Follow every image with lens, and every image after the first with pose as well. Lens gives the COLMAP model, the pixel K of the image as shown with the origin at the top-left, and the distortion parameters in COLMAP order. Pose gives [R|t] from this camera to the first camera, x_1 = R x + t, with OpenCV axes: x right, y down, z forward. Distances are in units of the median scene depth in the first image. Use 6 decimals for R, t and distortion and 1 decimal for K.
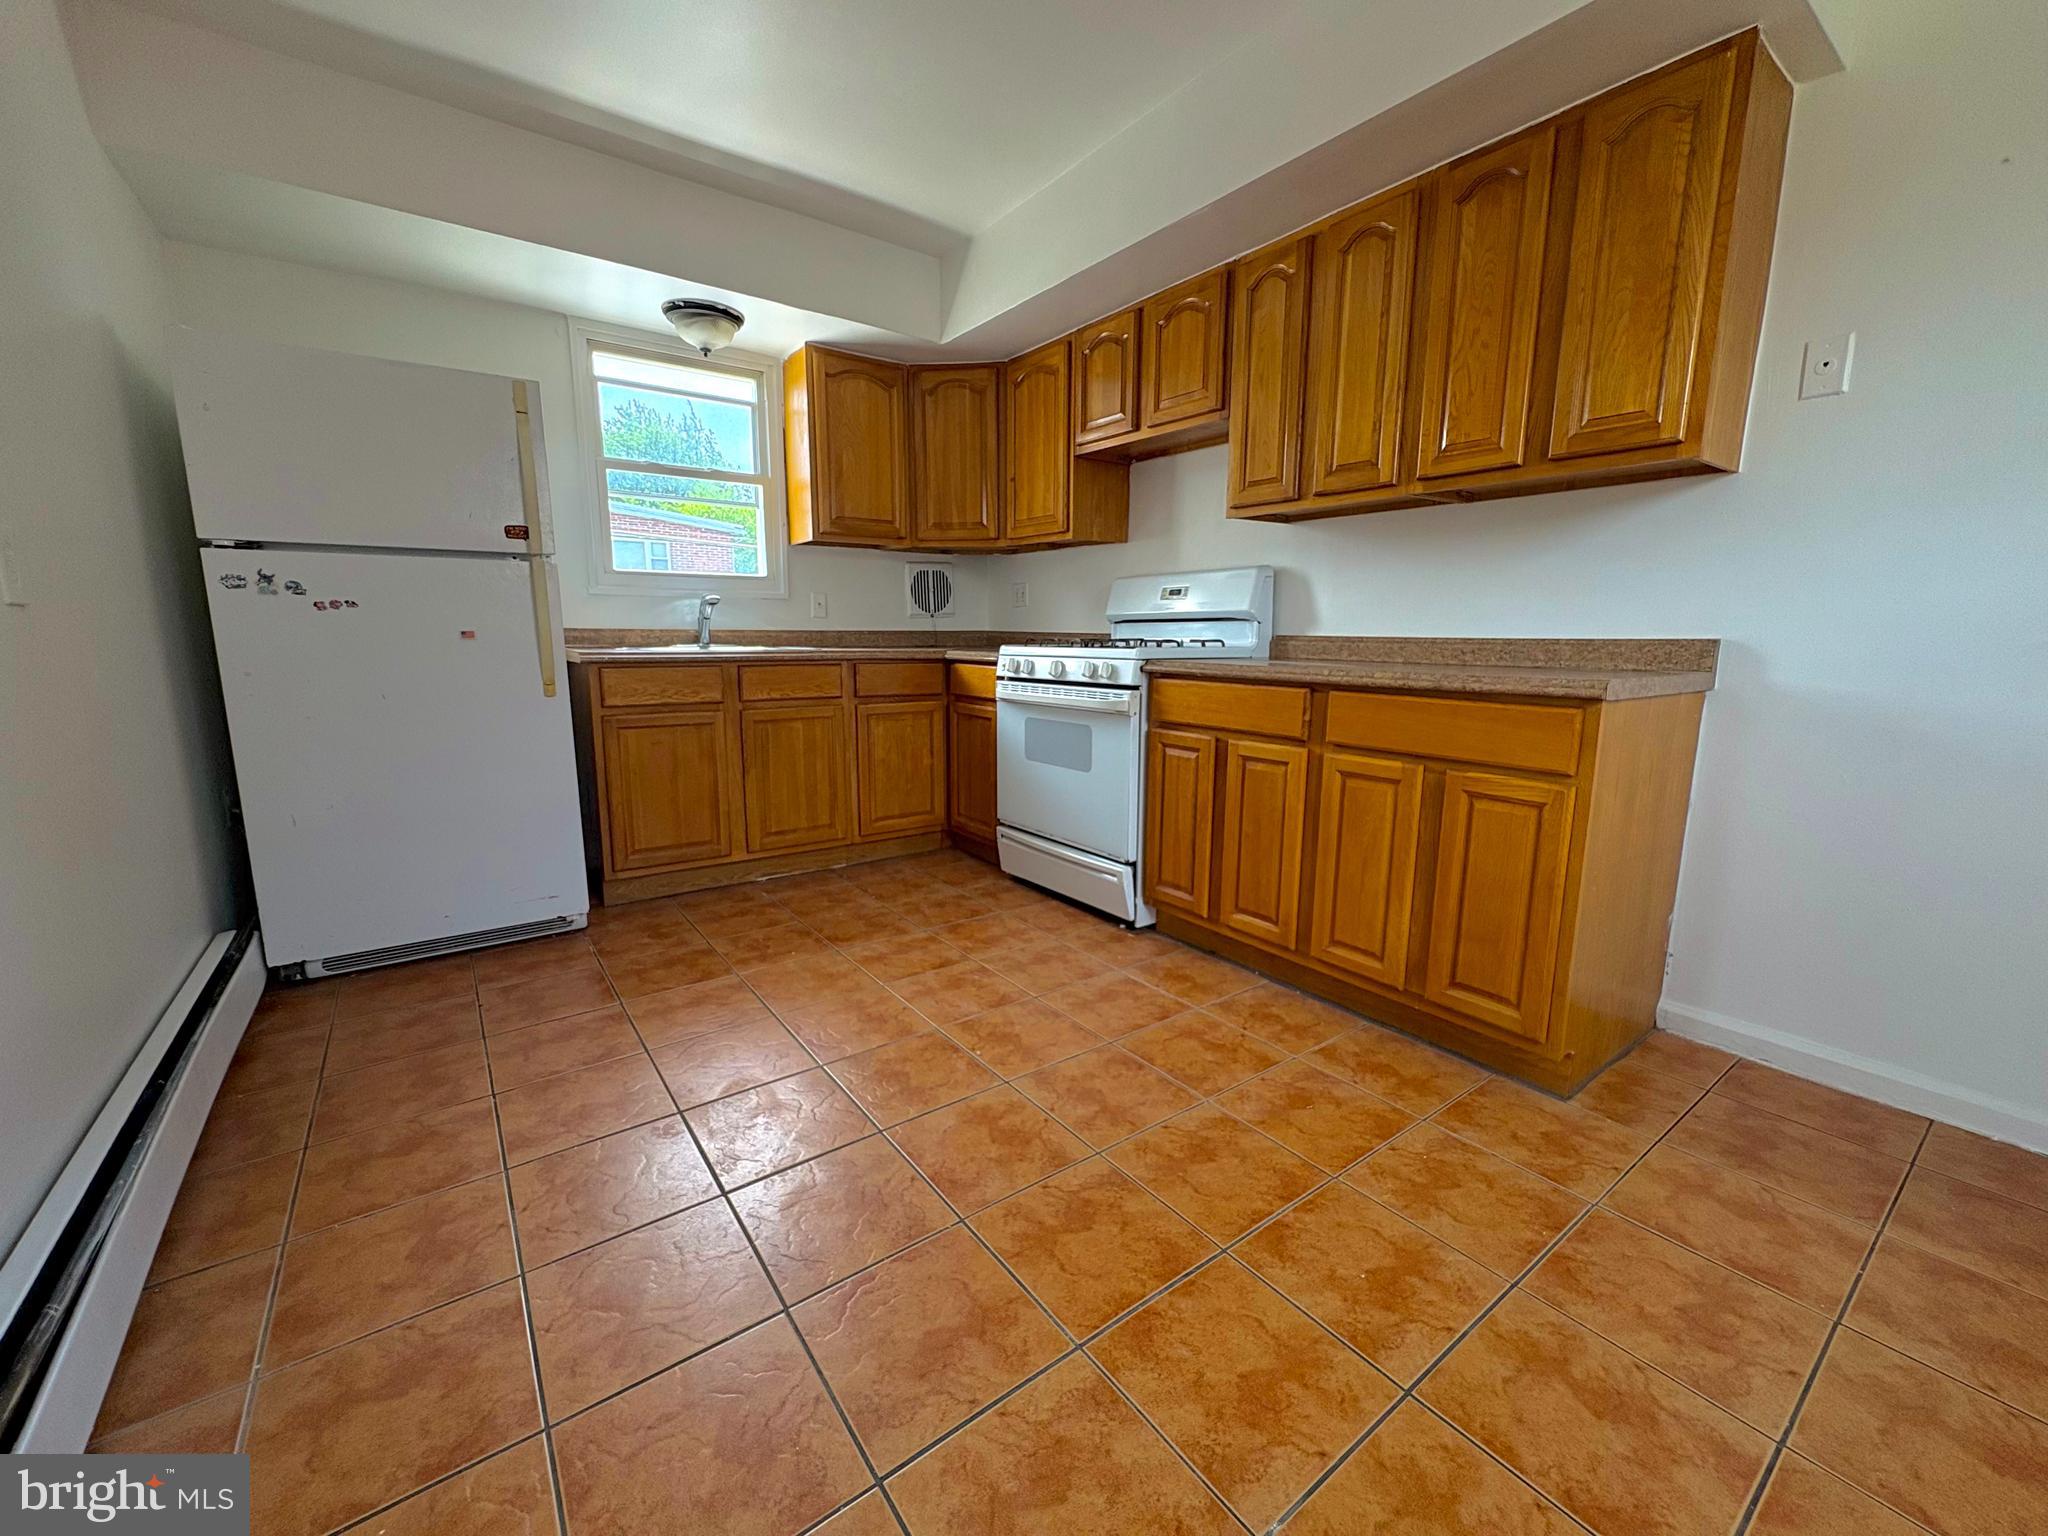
lens RADIAL K [[825.8, 0, 1024.6], [0, 825.8, 768.0], [0, 0, 1]] dist [-0.002520, 0.001053]
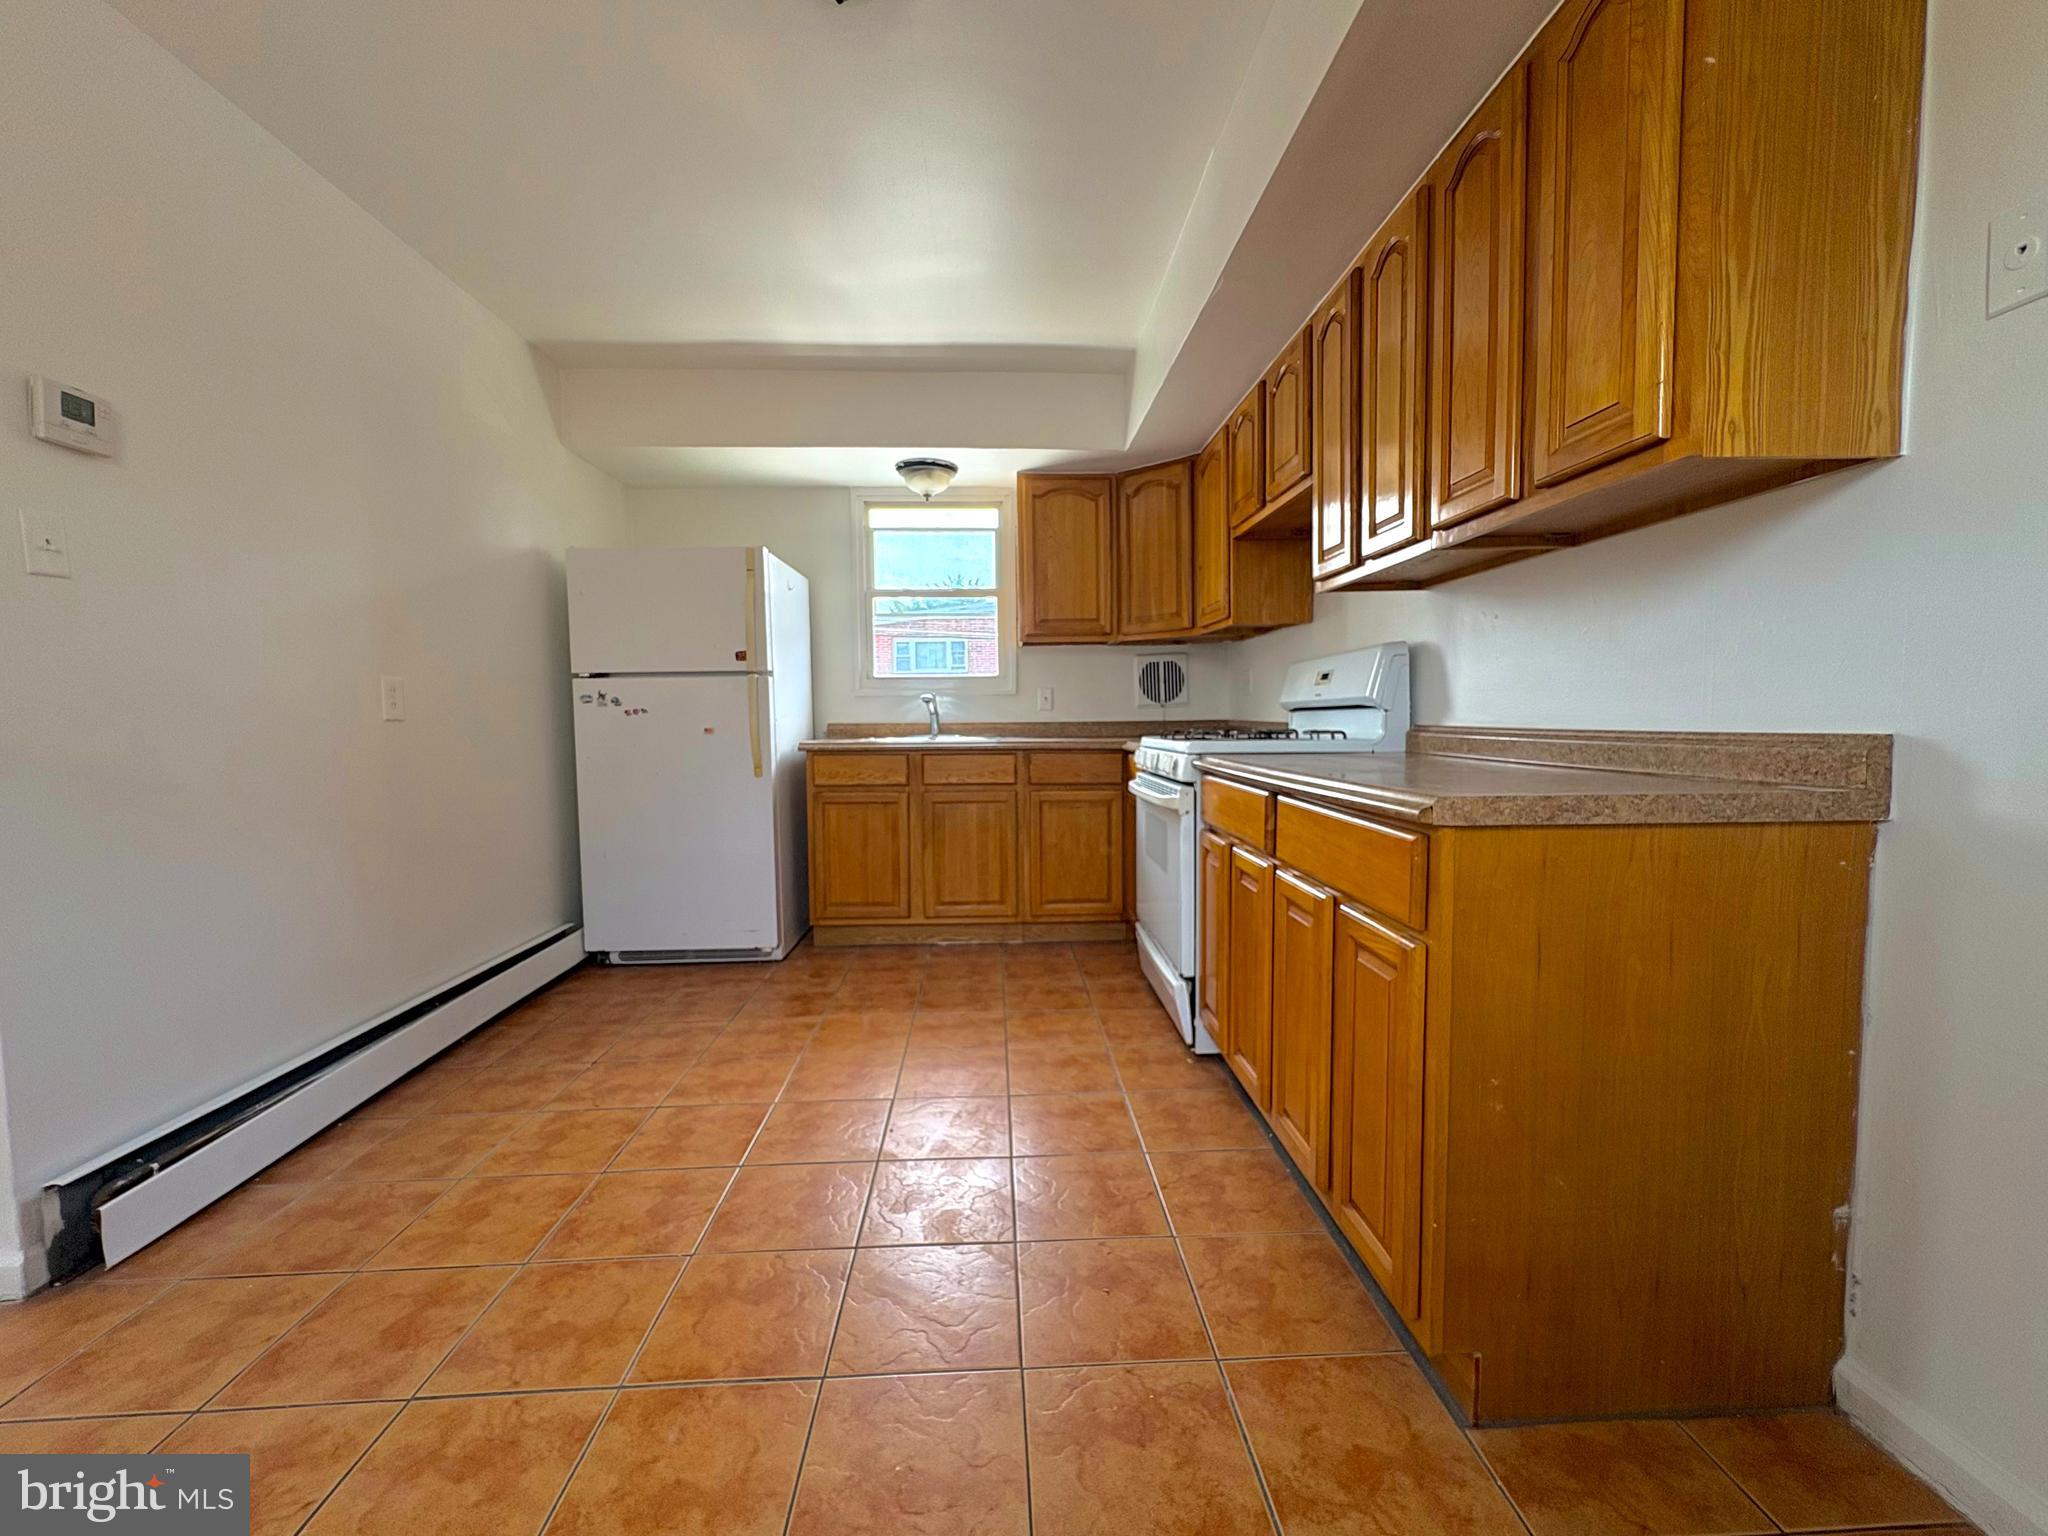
lens RADIAL K [[825.8, 0, 1023.4], [0, 825.8, 767.4], [0, 0, 1]] dist [-0.002520, 0.001053]
pose [[0.830707, 0.021350, -0.556300, 0.439181], [-0.077324, 0.994003, -0.077318, -0.027541], [0.551313, 0.107244, 0.827377, 0.122053]]
